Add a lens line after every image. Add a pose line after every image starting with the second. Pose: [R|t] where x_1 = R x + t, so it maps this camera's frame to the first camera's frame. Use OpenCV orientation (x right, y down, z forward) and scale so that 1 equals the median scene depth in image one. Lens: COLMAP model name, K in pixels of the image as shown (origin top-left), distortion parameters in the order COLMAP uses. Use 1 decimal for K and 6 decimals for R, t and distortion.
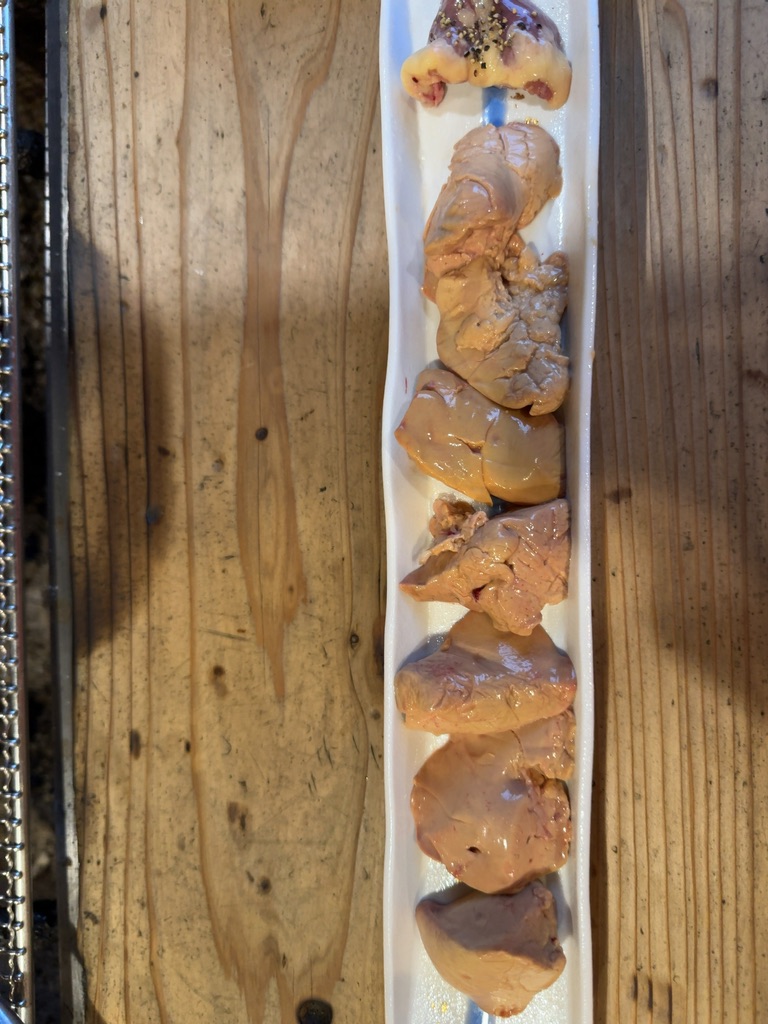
lens RADIAL K [[716.4, 0, 384.2], [0, 716.4, 510.0], [0, 0, 1]] dist [-0.035191, 0.010759]
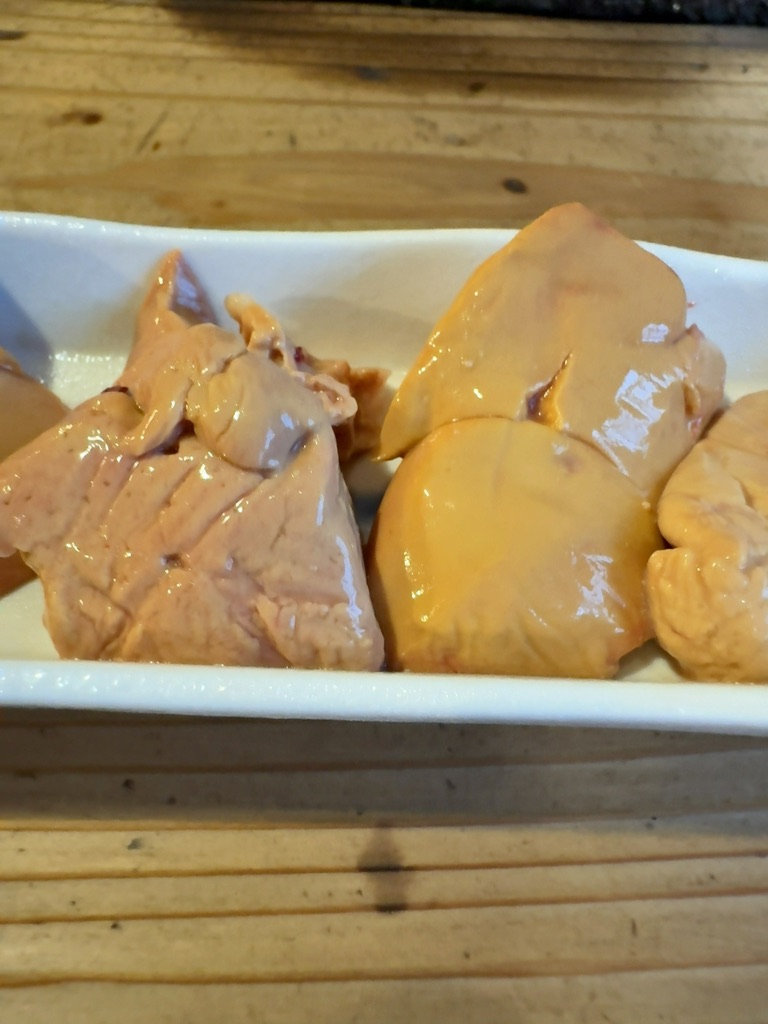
lens RADIAL K [[409.2, 0, 387.8], [0, 409.2, 509.6], [0, 0, 1]] dist [0.001556, -0.000332]
pose [[0.050086, 0.985655, -0.161172, 0.169579], [-0.940050, 0.101031, 0.325728, -0.098102], [0.337338, 0.135196, 0.931625, 0.719527]]
